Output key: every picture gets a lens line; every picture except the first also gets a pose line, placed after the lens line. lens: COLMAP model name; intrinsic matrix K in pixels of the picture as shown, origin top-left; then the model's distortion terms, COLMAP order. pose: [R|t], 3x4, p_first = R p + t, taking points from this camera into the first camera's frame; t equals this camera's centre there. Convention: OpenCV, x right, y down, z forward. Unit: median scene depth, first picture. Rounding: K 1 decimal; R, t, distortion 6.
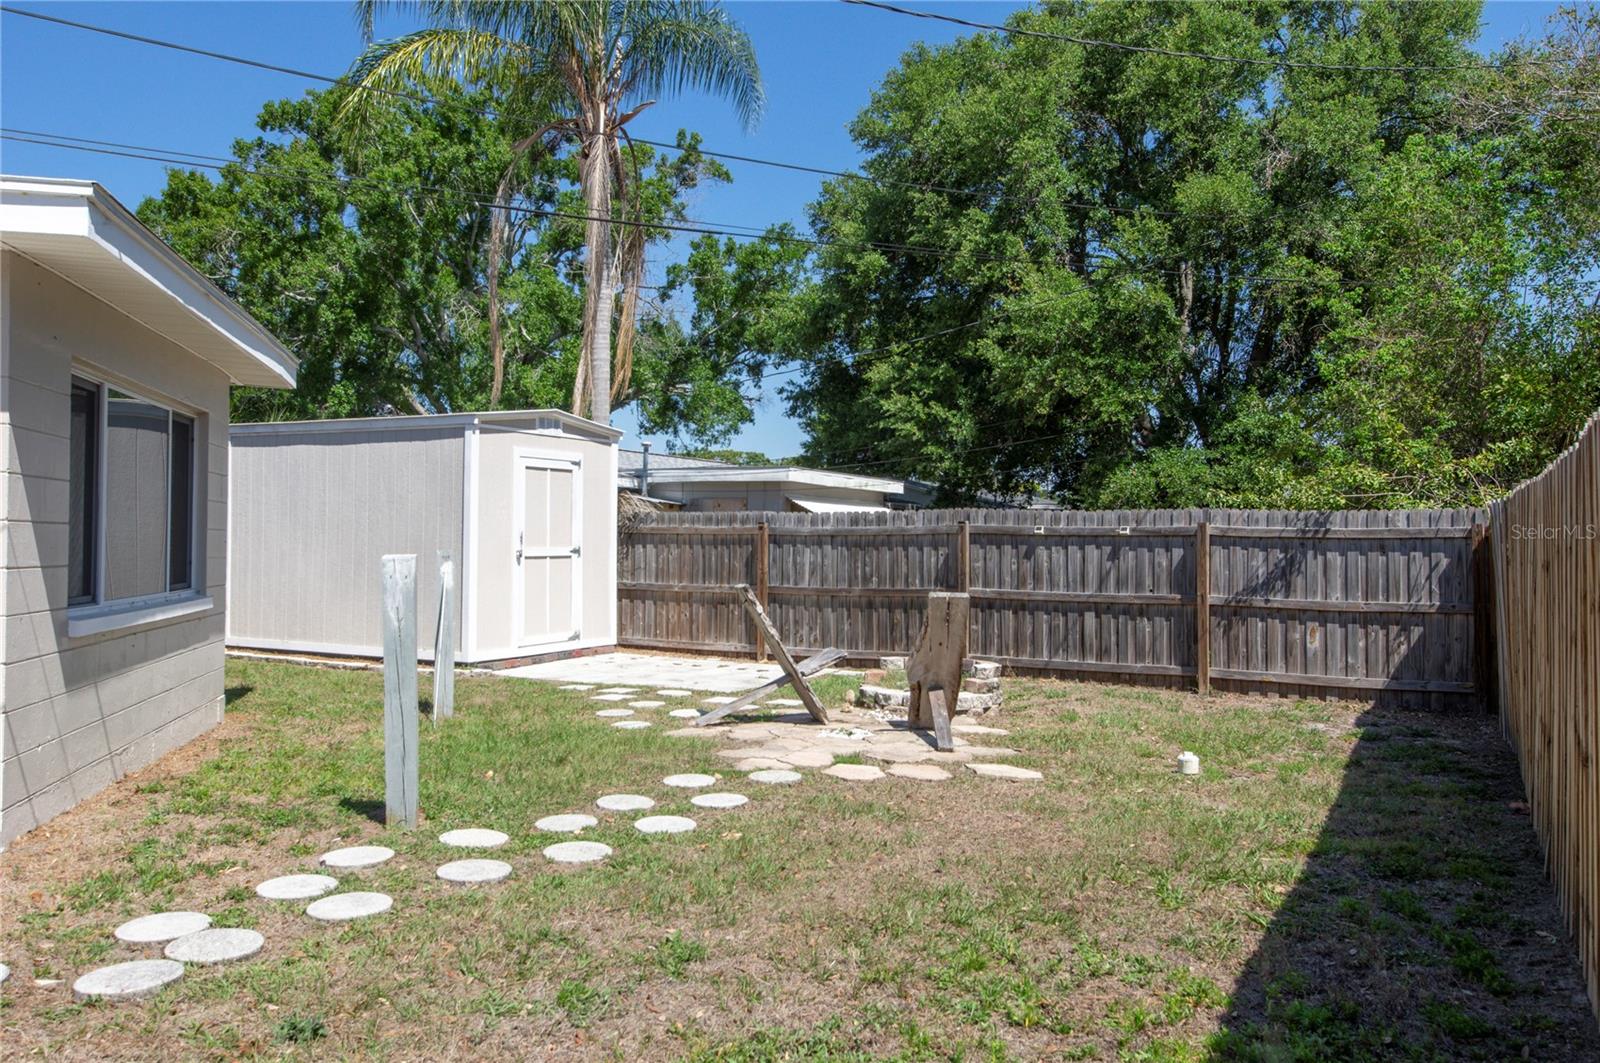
lens RADIAL K [[1241.0, 0, 798.4], [0, 1241.0, 532.3], [0, 0, 1]] dist [0.017085, 0.002152]
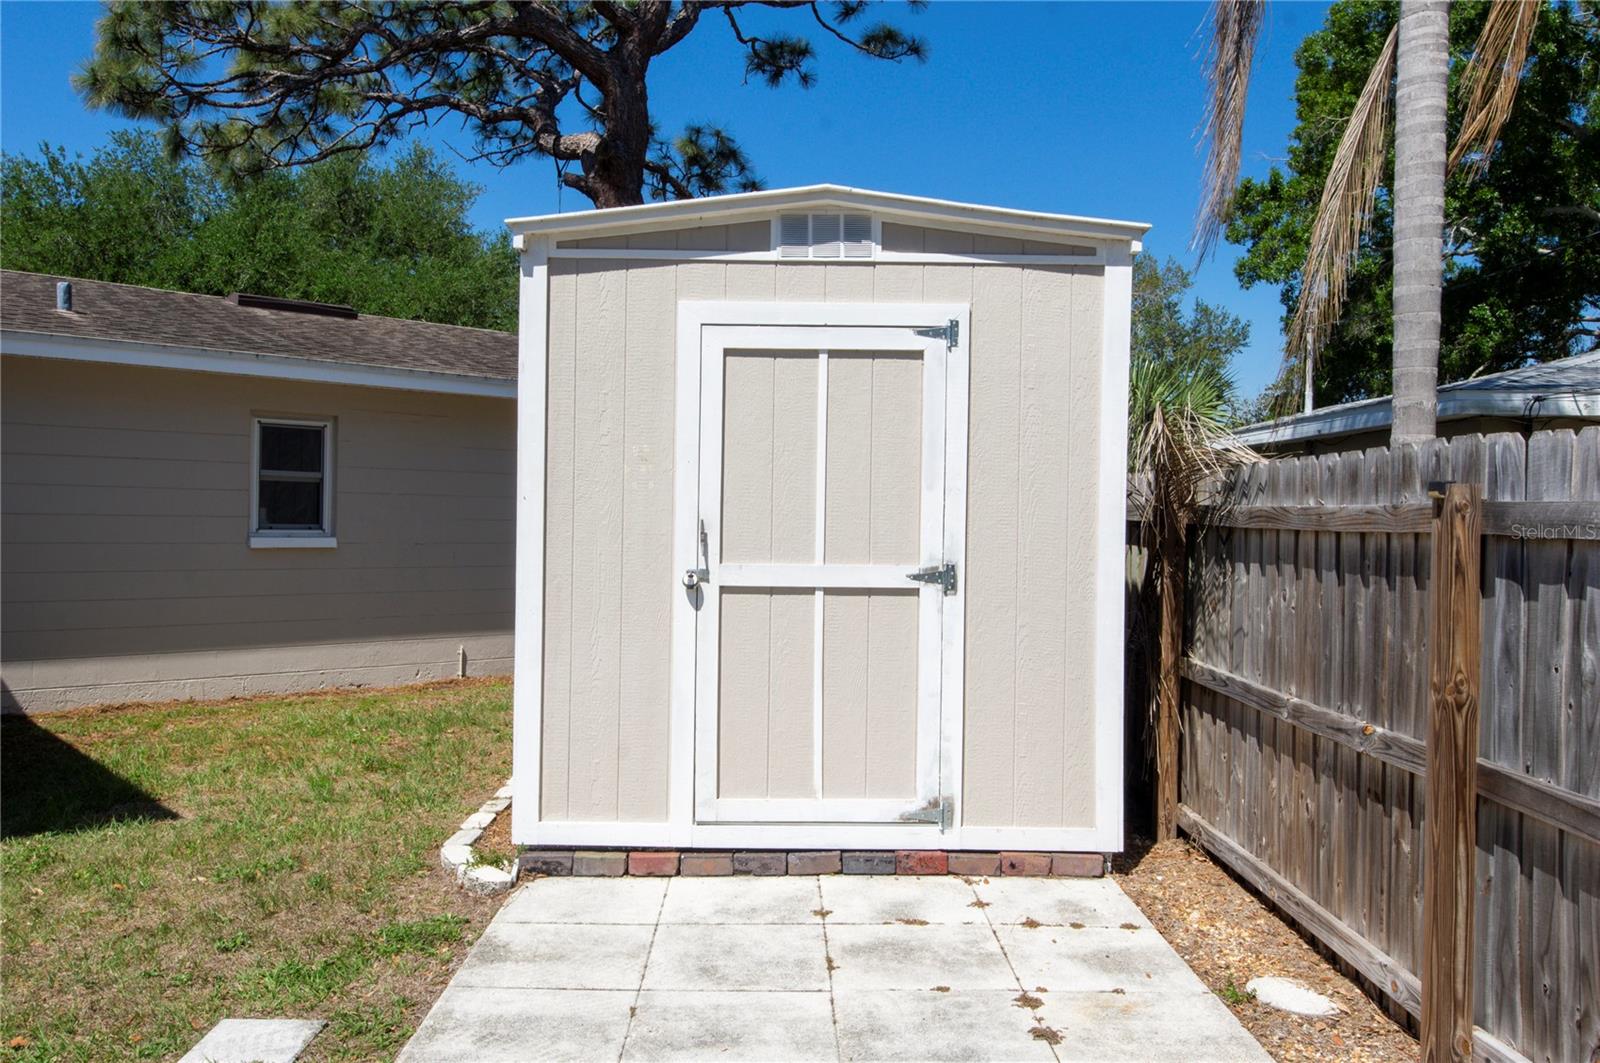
lens RADIAL K [[1241.0, 0, 789.4], [0, 1241.0, 532.1], [0, 0, 1]] dist [0.017085, 0.002152]
pose [[0.474051, 0.008818, -0.880453, 0.098917], [-0.002057, 0.999958, 0.008907, -0.000524], [0.880495, -0.002411, 0.474050, 0.666085]]
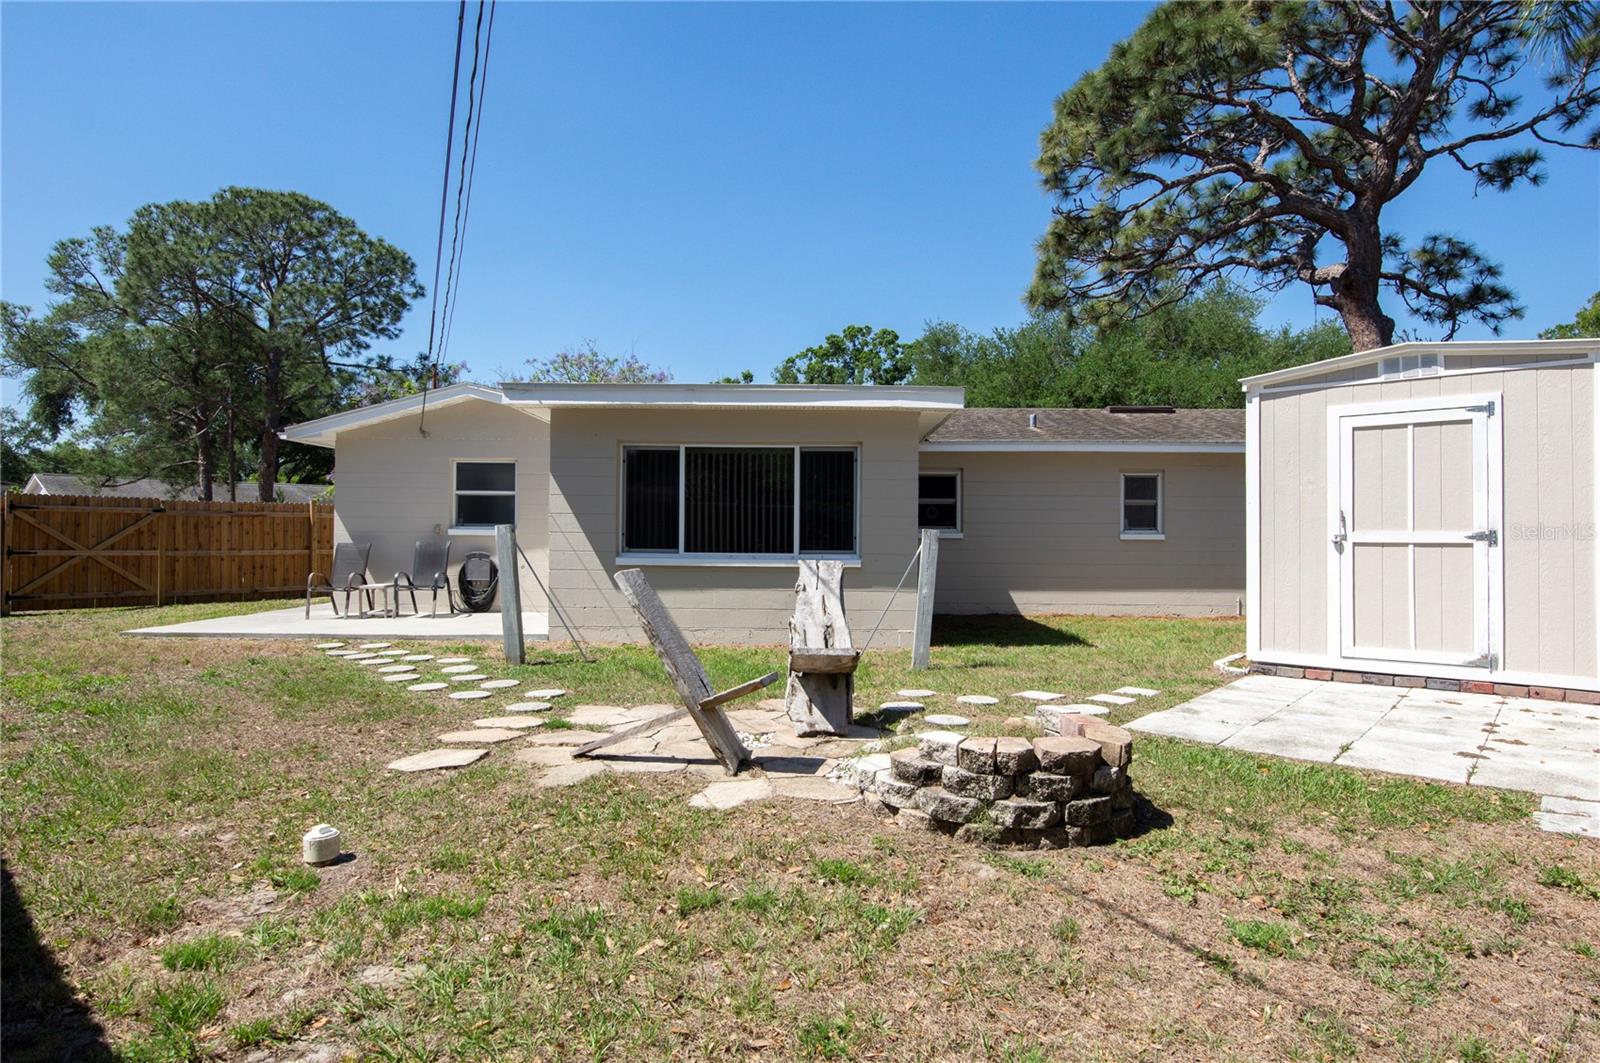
lens RADIAL K [[893.6, 0, 796.1], [0, 893.6, 517.7], [0, 0, 1]] dist [-0.006219, -0.007752]
pose [[-0.244728, -0.027997, -0.969187, 0.325428], [0.001947, 0.999567, -0.029366, 0.015520], [0.969590, -0.009074, -0.244568, 0.633343]]
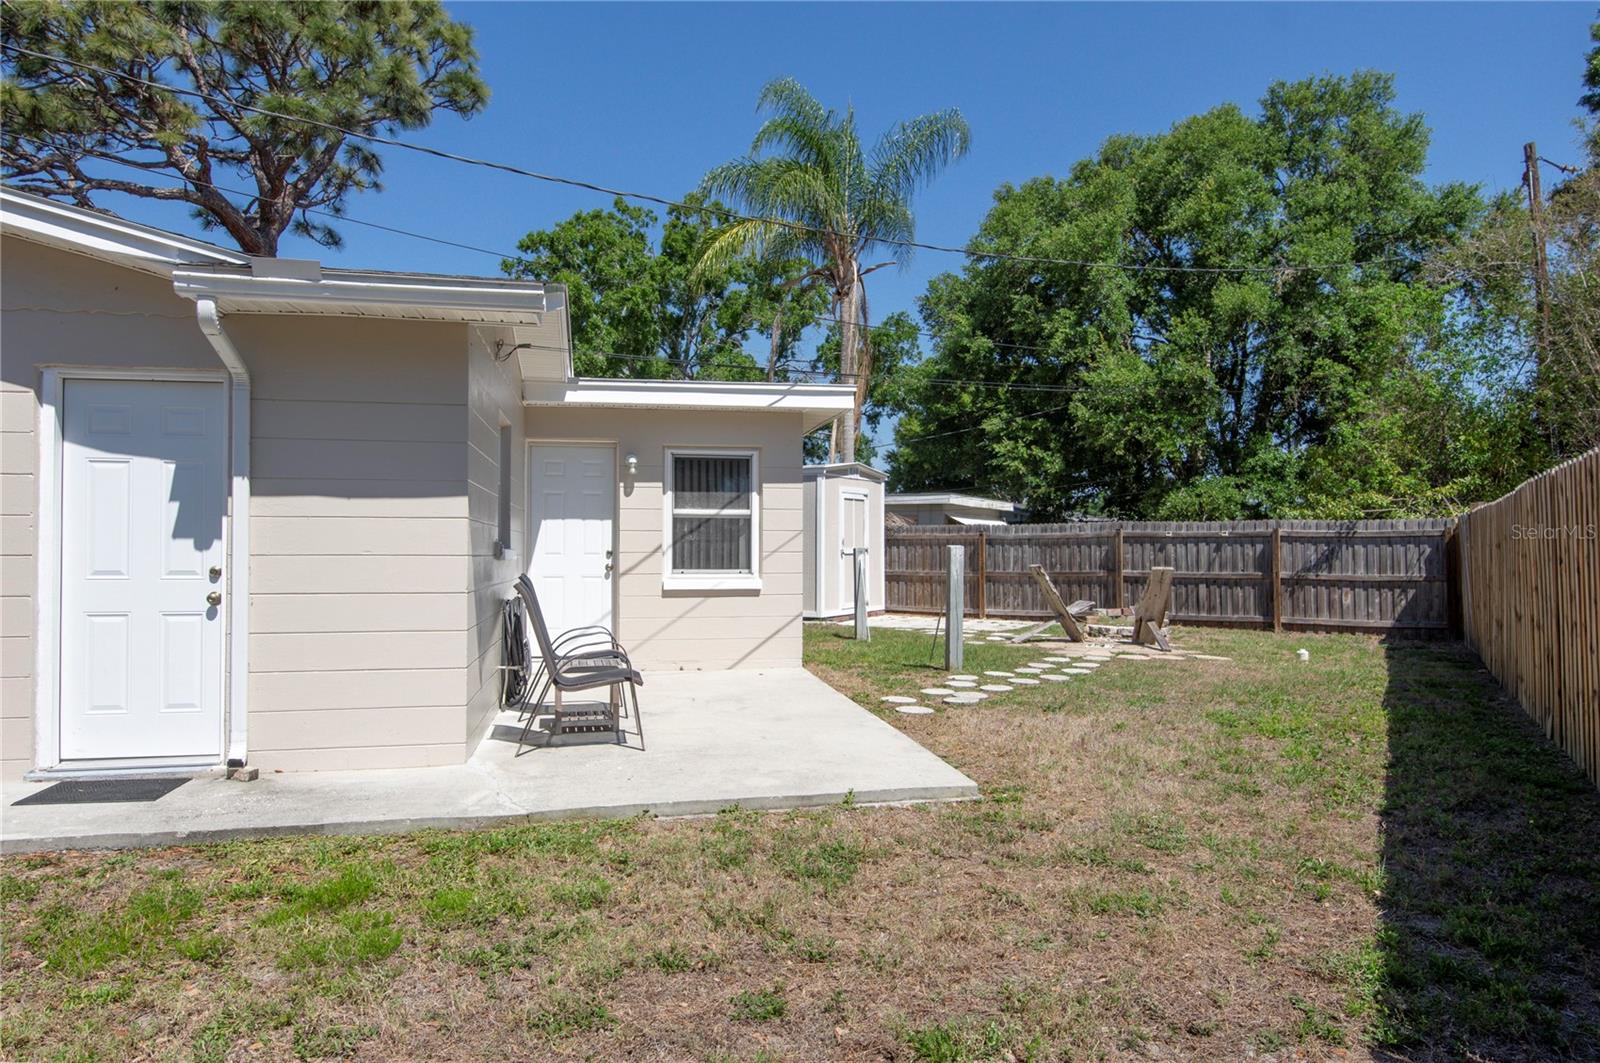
lens RADIAL K [[1032.3, 0, 803.0], [0, 1032.3, 526.9], [0, 0, 1]] dist [0.011511, 0.002002]
pose [[0.999318, -0.010574, -0.035389, -0.179974], [0.010031, 0.999830, -0.015494, 0.003728], [0.035547, 0.015128, 0.999253, -0.279466]]
